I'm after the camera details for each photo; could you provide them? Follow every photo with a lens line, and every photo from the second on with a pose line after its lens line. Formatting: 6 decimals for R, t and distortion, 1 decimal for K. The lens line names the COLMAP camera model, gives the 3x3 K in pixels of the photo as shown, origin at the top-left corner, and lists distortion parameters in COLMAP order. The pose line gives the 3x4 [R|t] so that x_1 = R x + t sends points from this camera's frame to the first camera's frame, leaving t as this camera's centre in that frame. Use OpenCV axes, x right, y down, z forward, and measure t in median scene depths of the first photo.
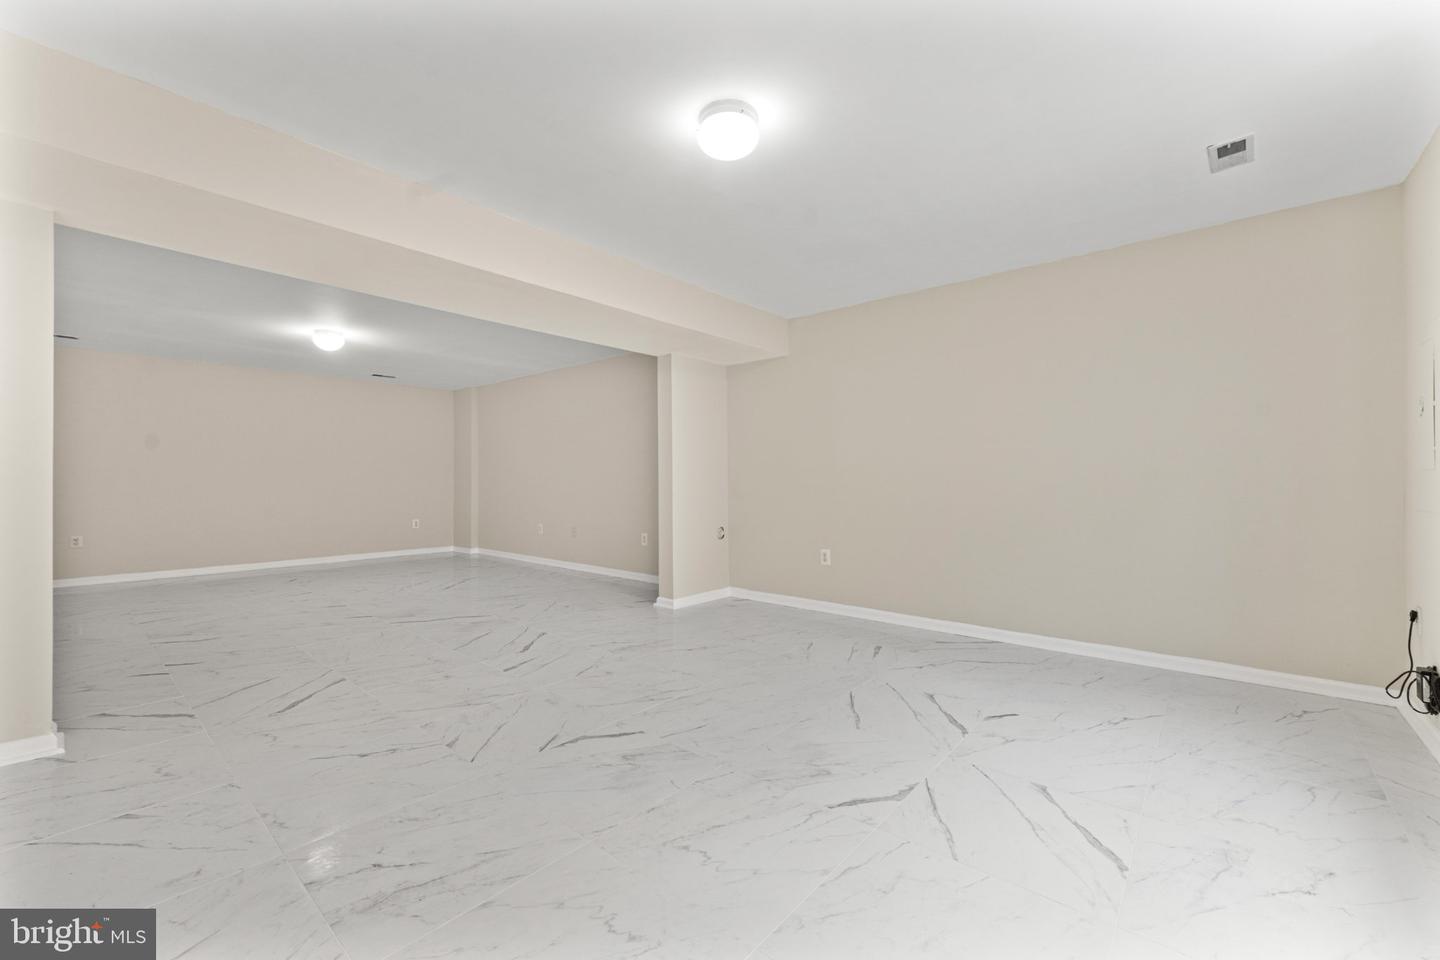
lens RADIAL K [[590.5, 0, 730.4], [0, 590.5, 472.2], [0, 0, 1]] dist [0.002029, -0.000366]
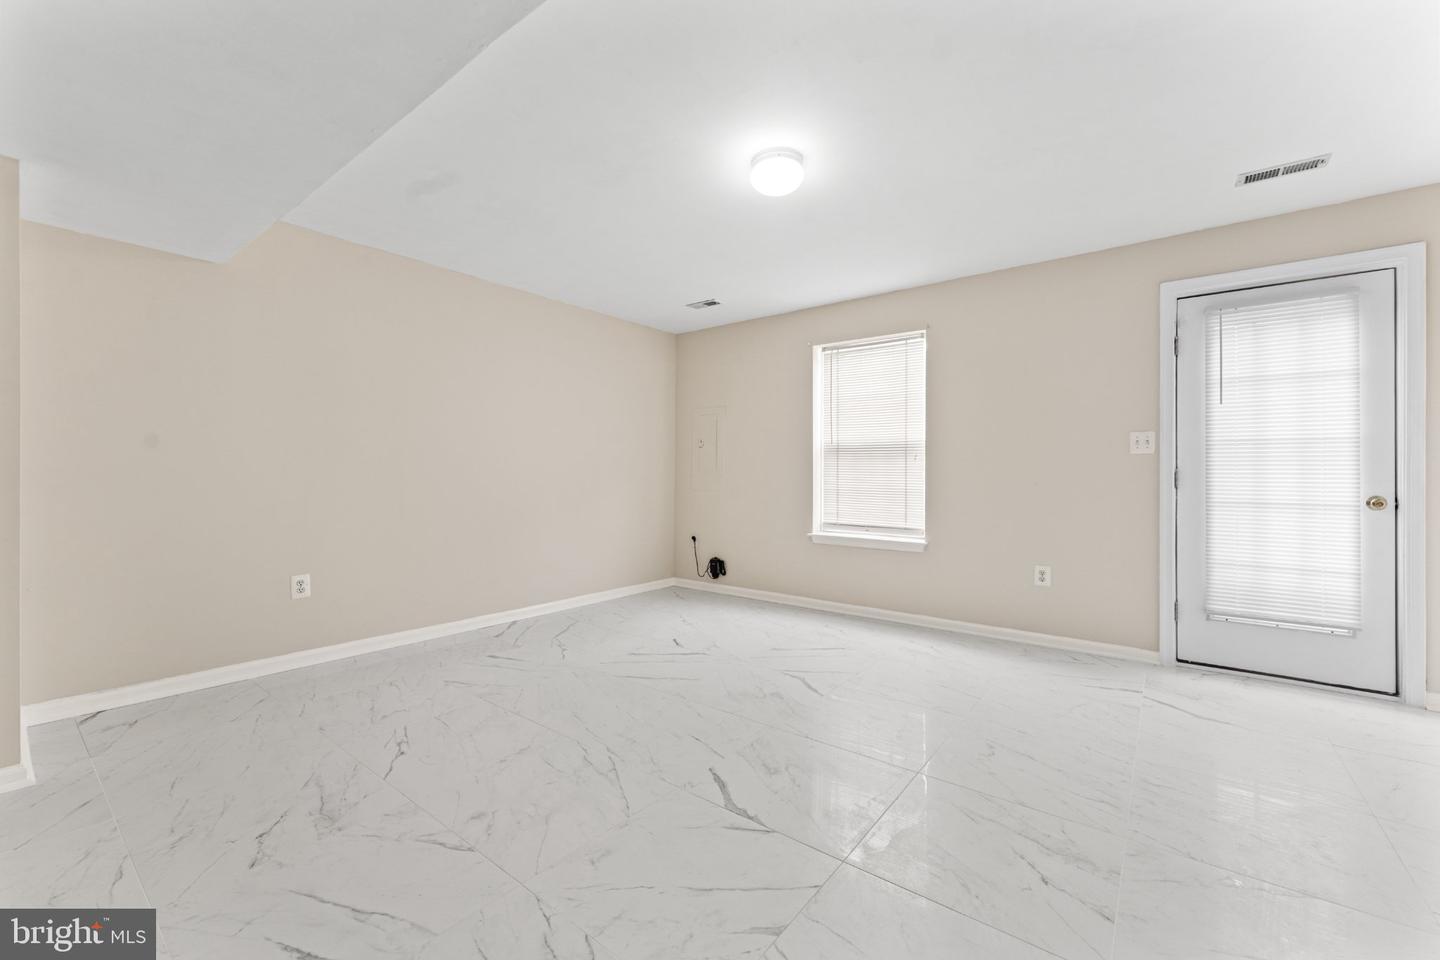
lens RADIAL K [[590.5, 0, 724.4], [0, 590.5, 479.3], [0, 0, 1]] dist [0.002029, -0.000366]
pose [[-0.063608, -0.001706, 0.997974, -0.911628], [-0.015156, 0.999885, 0.000744, 0.025038], [-0.997860, -0.015078, -0.063626, 0.959993]]
